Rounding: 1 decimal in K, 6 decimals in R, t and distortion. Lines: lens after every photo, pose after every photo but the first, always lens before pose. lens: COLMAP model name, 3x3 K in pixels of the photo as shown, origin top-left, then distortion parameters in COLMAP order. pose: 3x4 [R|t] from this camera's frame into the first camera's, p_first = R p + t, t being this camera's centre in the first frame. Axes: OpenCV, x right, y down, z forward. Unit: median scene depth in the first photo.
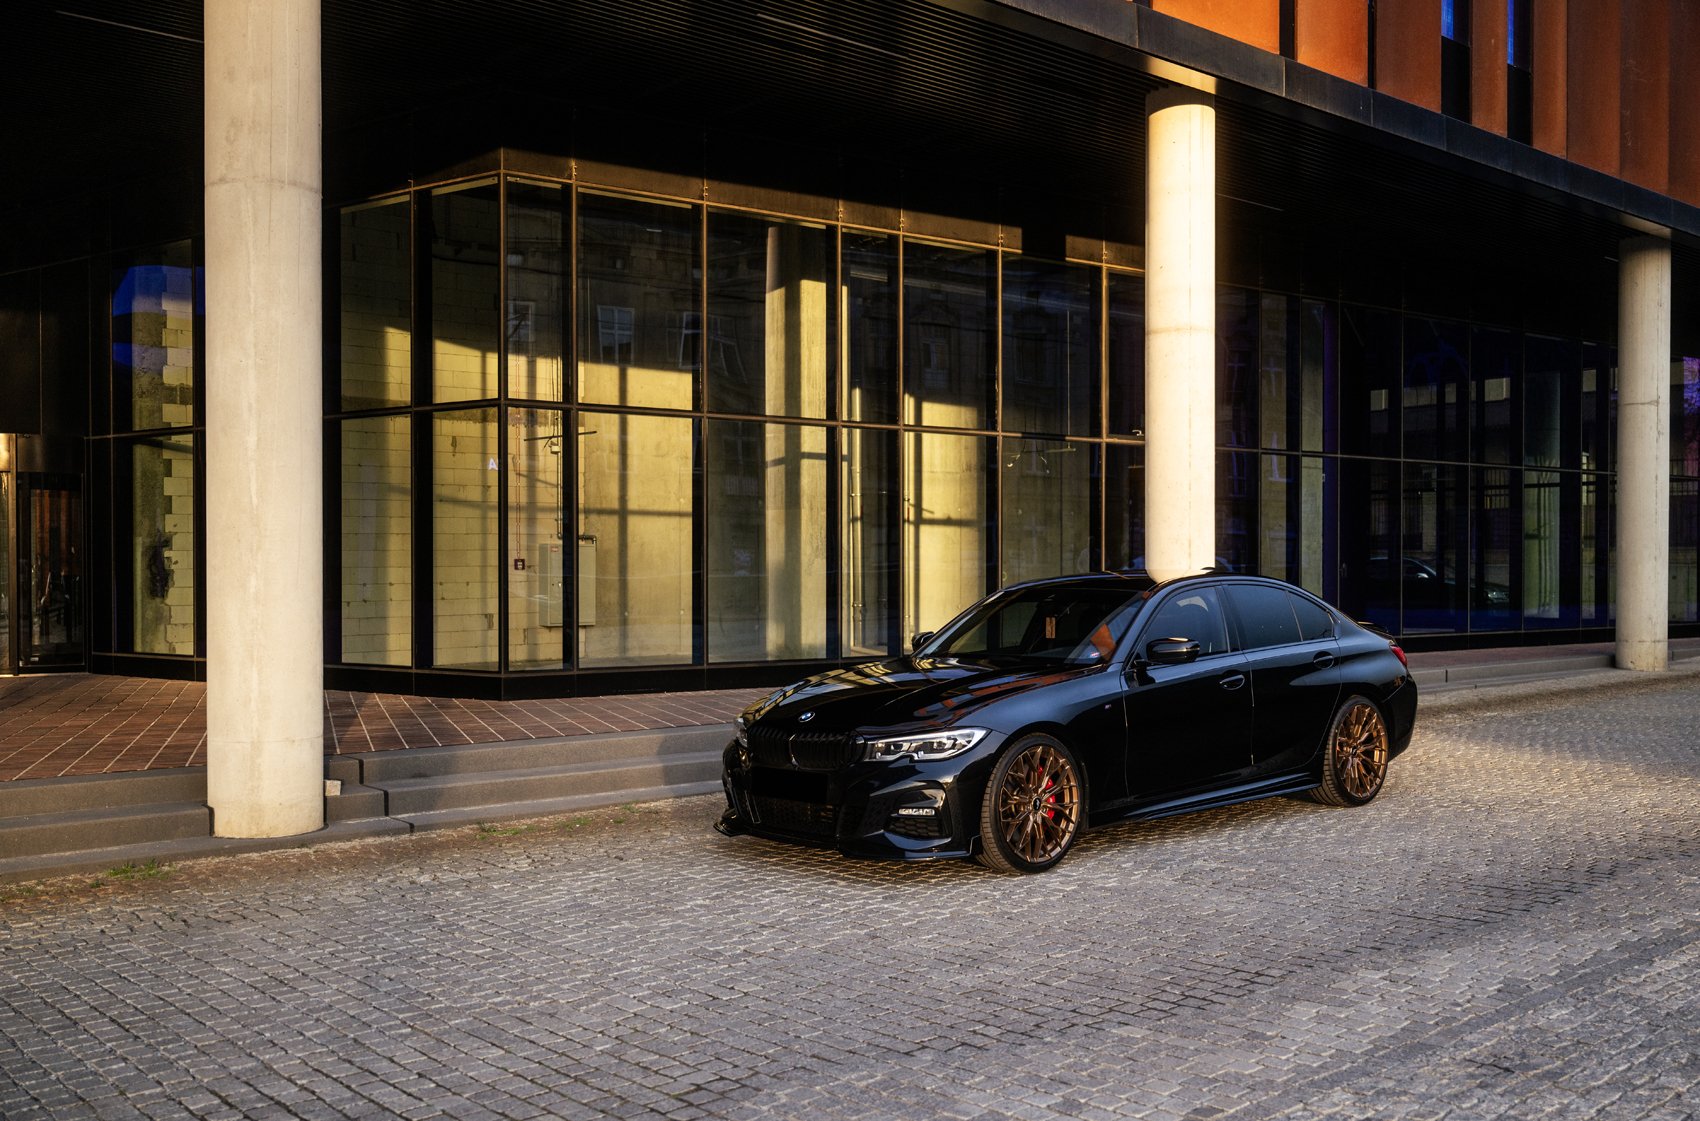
lens RADIAL K [[1578.9, 0, 849.8], [0, 1578.9, 585.9], [0, 0, 1]] dist [0.009992, 0.000000]
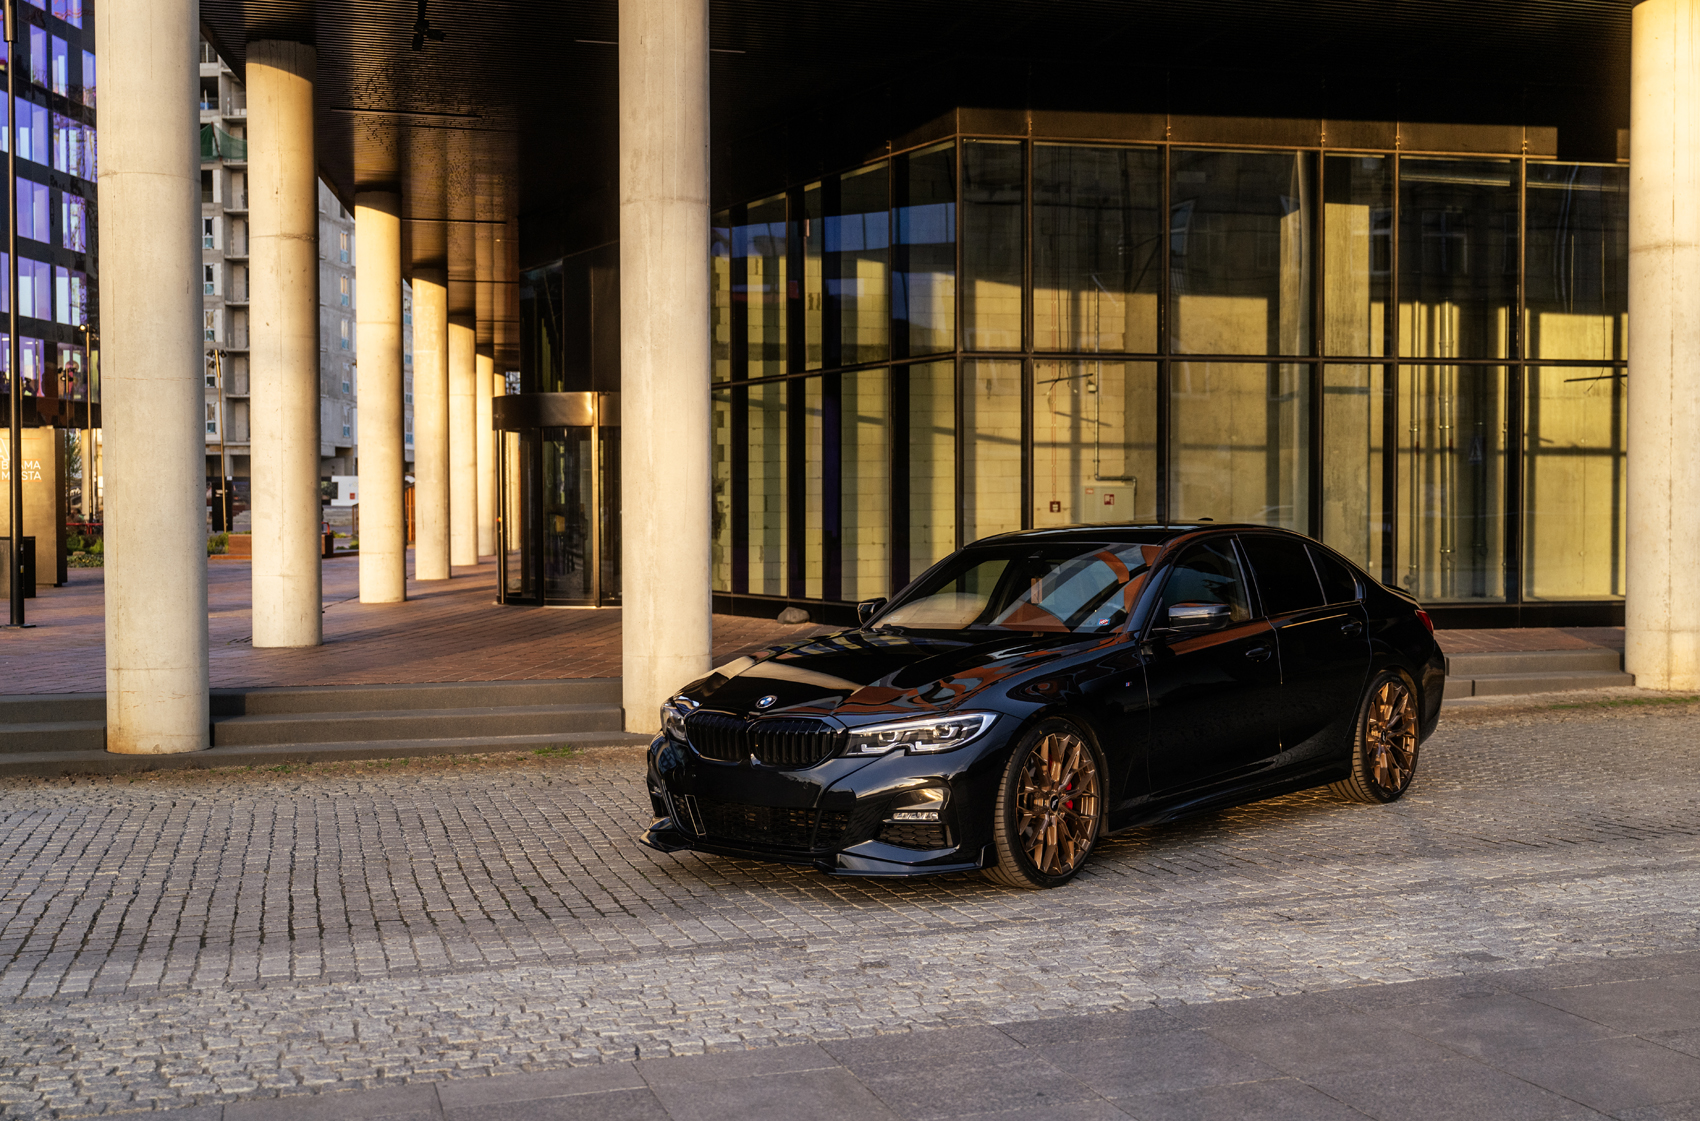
lens RADIAL K [[1850.7, 0, 857.1], [0, 1850.7, 571.1], [0, 0, 1]] dist [-0.013866, 0.000000]
pose [[0.913504, 0.011138, -0.406677, 0.221326], [-0.001471, 0.999709, 0.024075, -0.001765], [0.406827, -0.021395, 0.913255, -0.155794]]
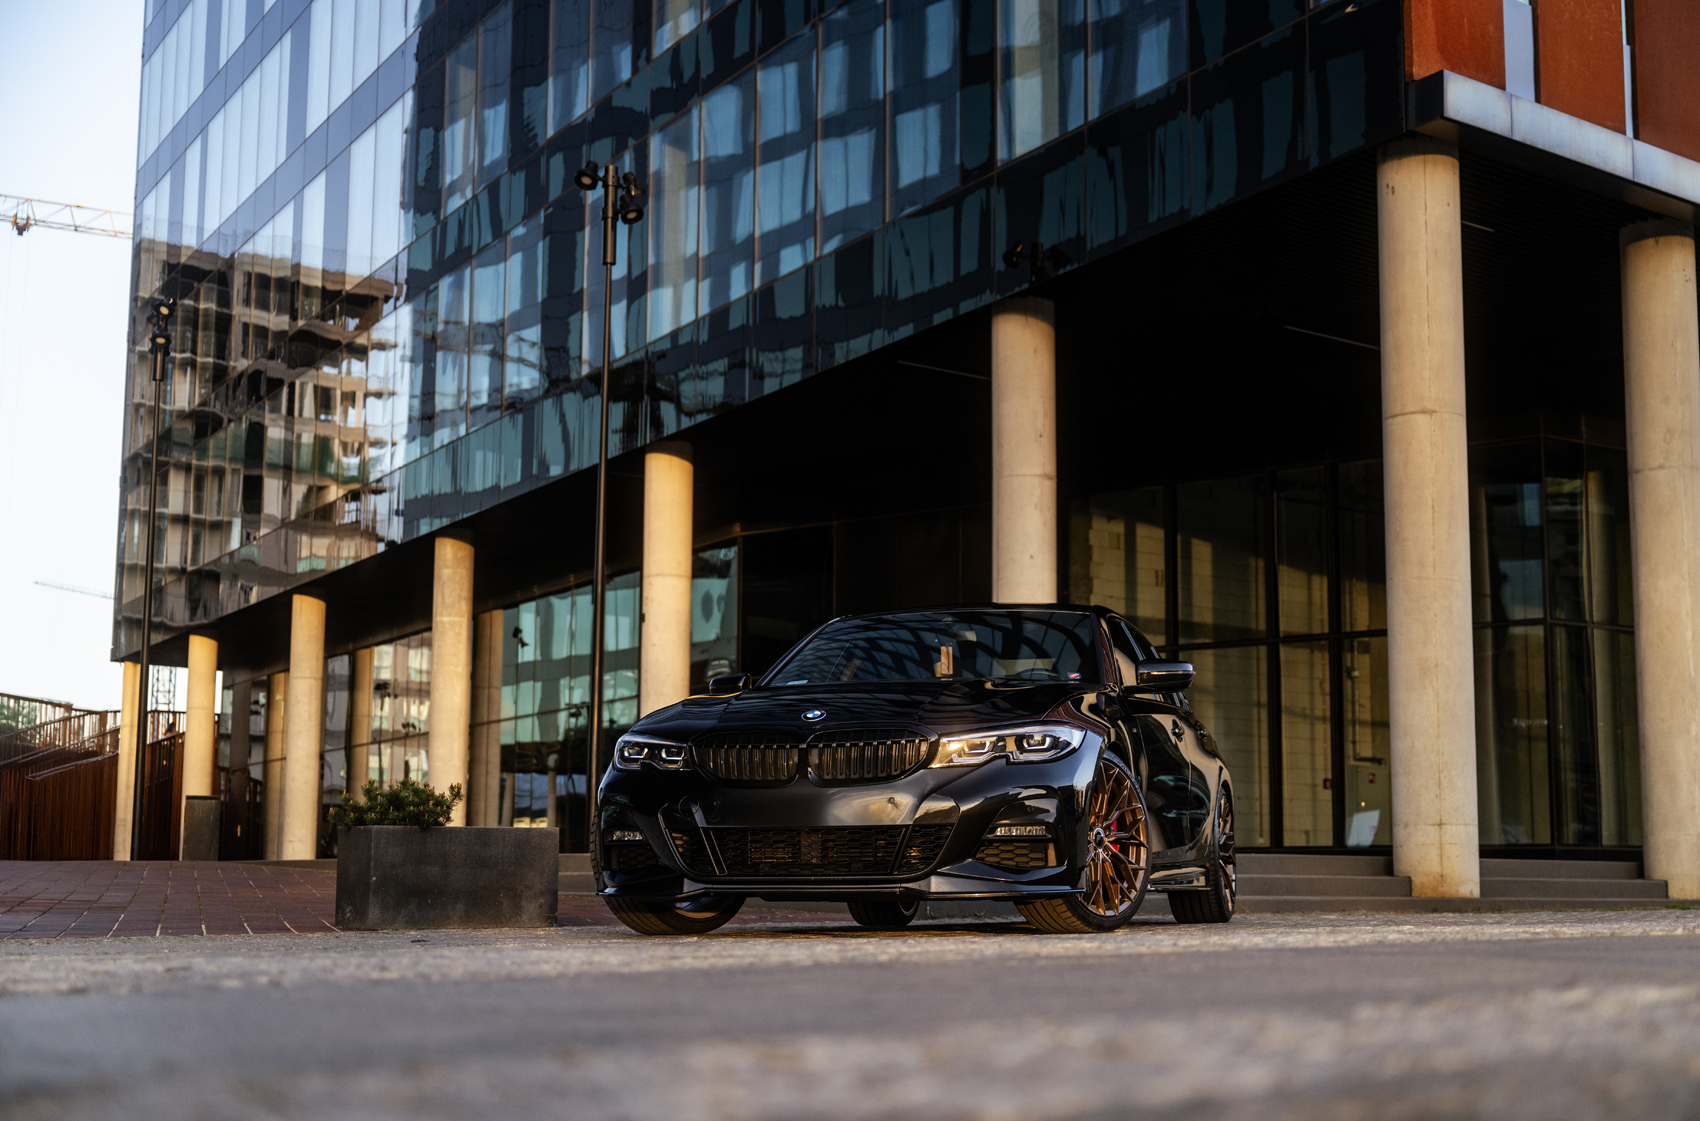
lens RADIAL K [[2220.2, 0, 858.2], [0, 2220.2, 597.5], [0, 0, 1]] dist [-0.000044, 0.000000]
pose [[0.998573, -0.002175, -0.053359, -0.660109], [-0.005456, 0.989787, -0.142450, 0.112497], [0.053124, 0.142538, 0.988363, -0.719791]]
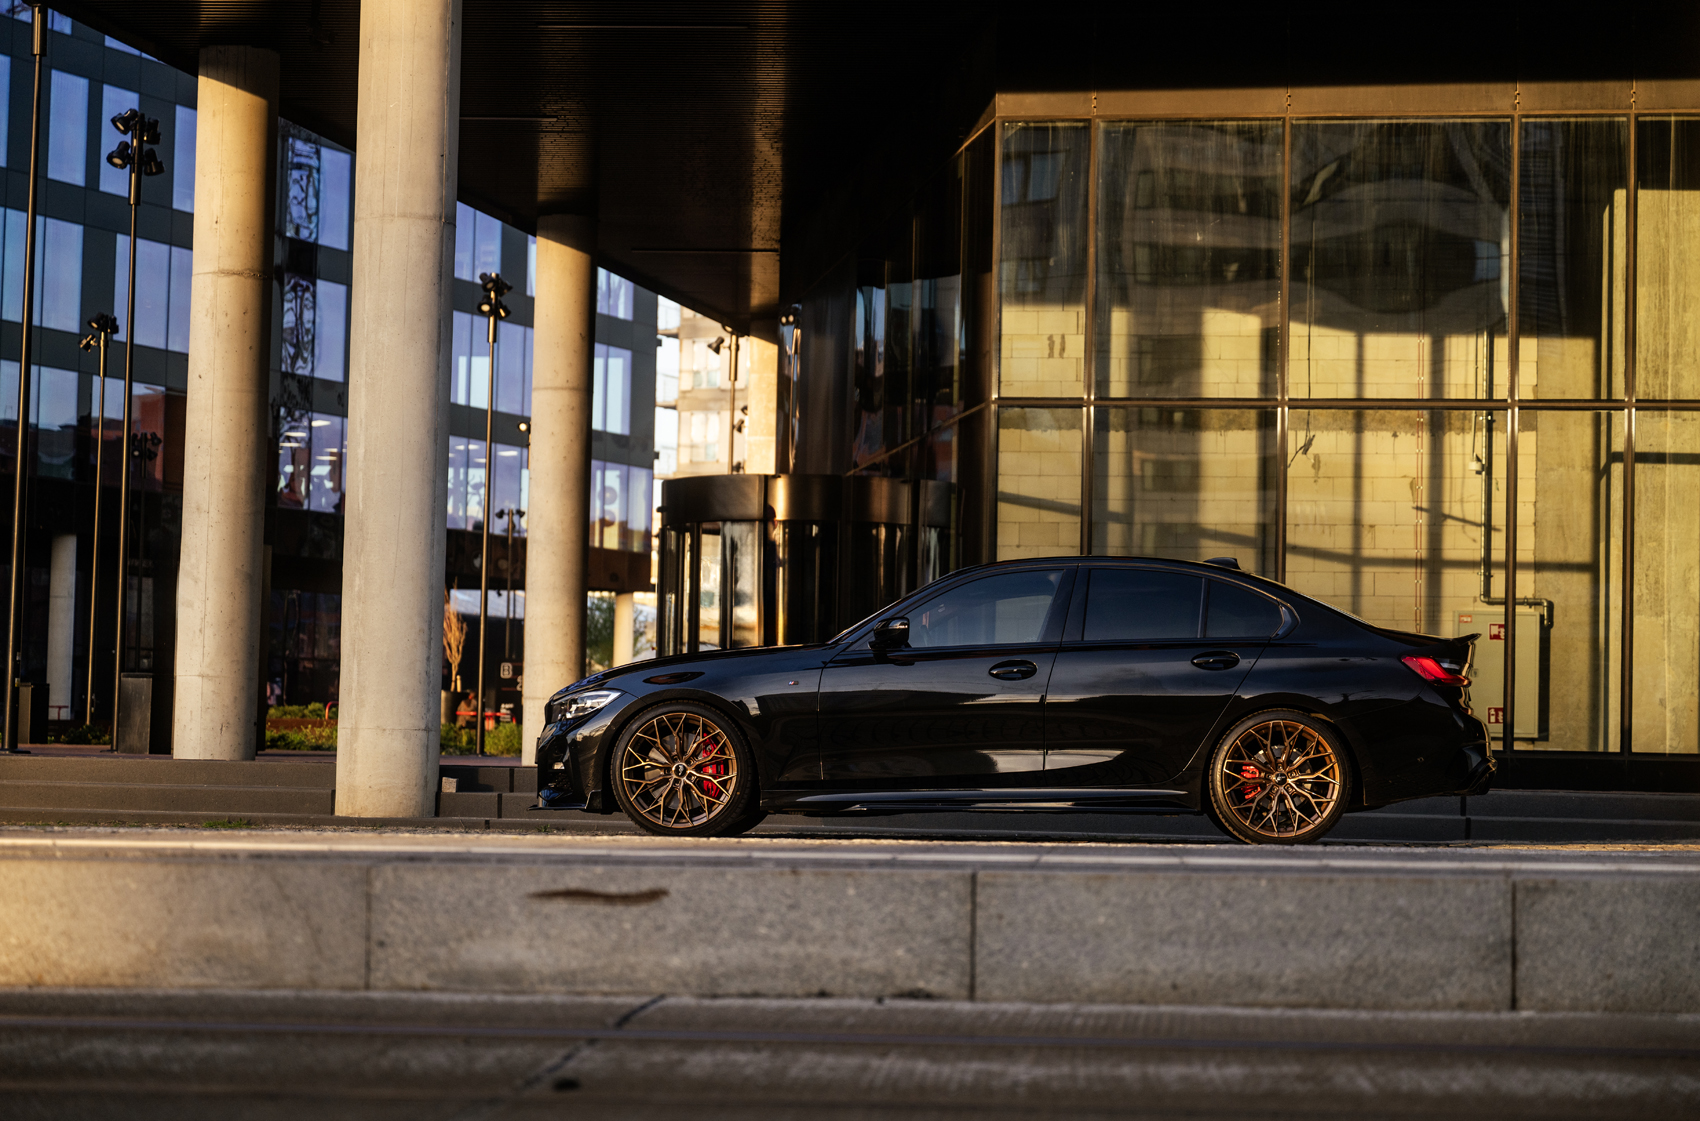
lens RADIAL K [[3322.8, 0, 865.8], [0, 3322.8, 563.8], [0, 0, 1]] dist [-0.018260, 0.000000]
pose [[0.705242, -0.024116, -0.708556, 0.928679], [-0.030597, 0.997455, -0.064404, 0.075995], [0.708306, 0.067100, 0.702709, -0.225373]]
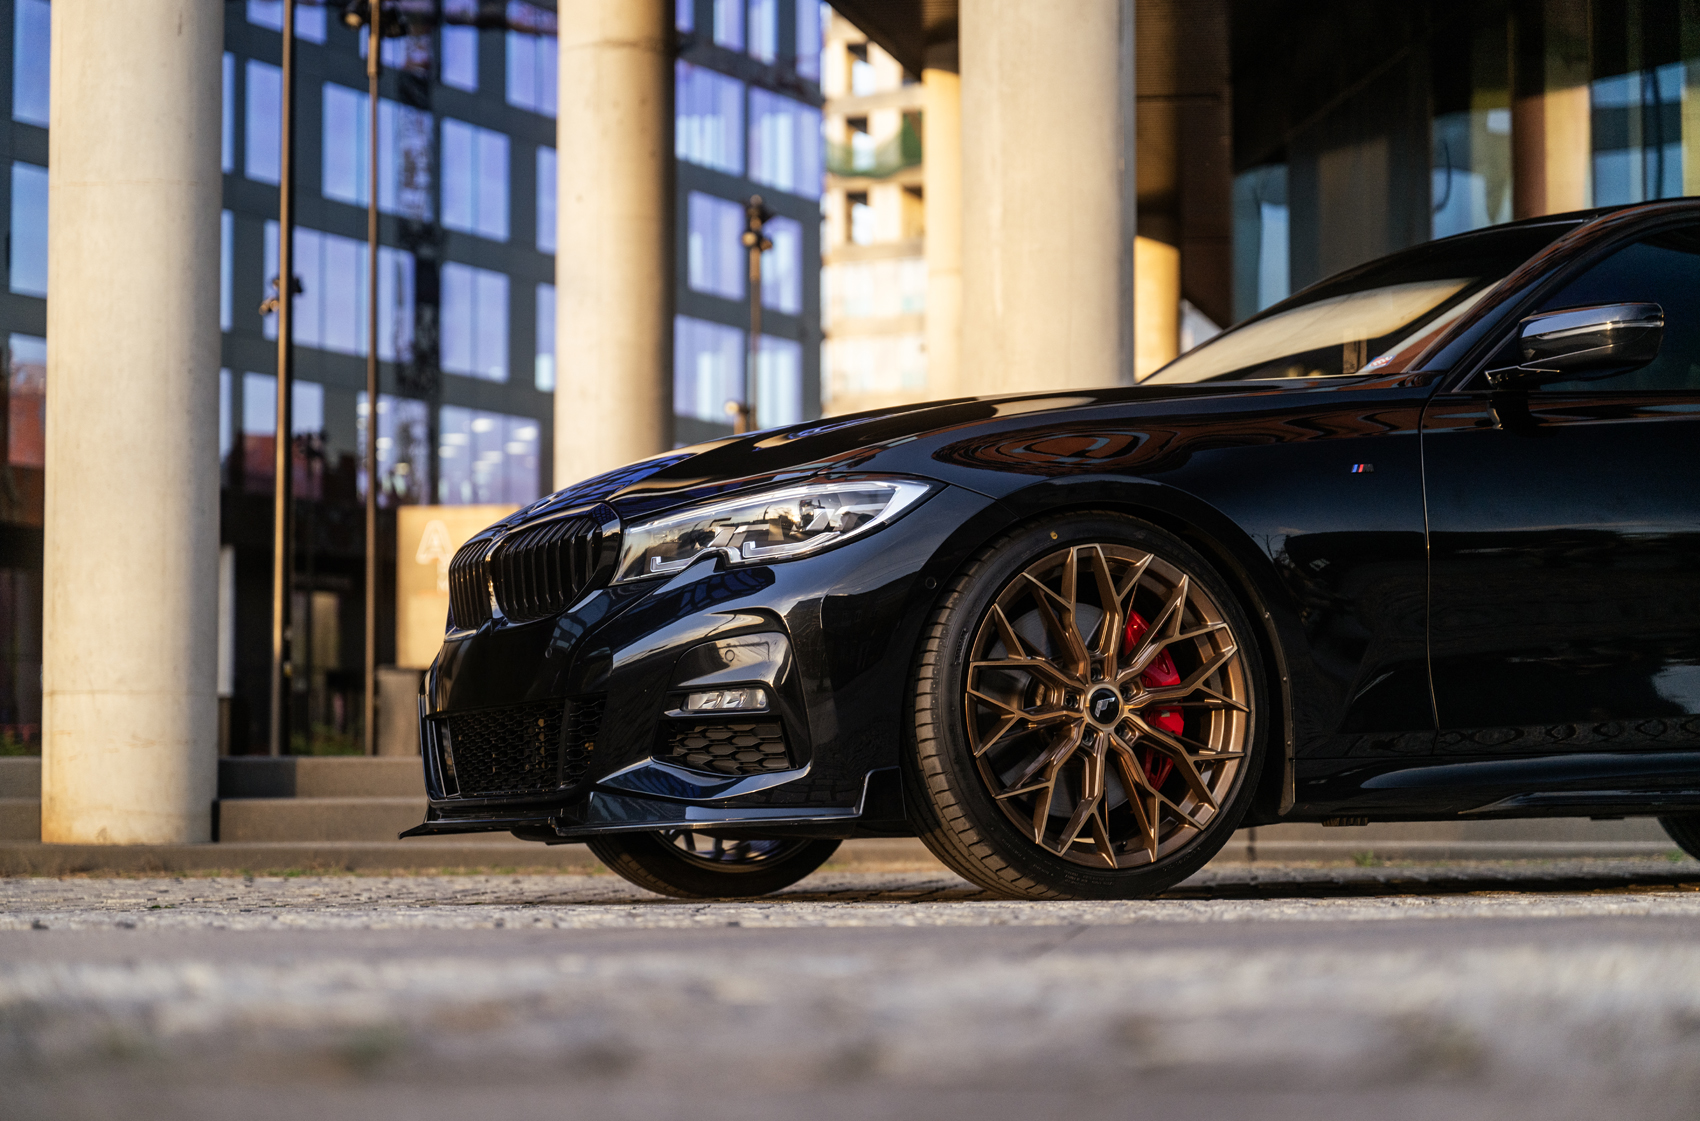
lens RADIAL K [[3322.8, 0, 842.5], [0, 3322.8, 558.9], [0, 0, 1]] dist [-0.018260, 0.000000]
pose [[0.674452, -0.049343, -0.736668, 0.342641], [-0.007508, 0.997254, -0.073671, 0.089432], [0.738280, 0.055218, 0.672230, 0.043705]]
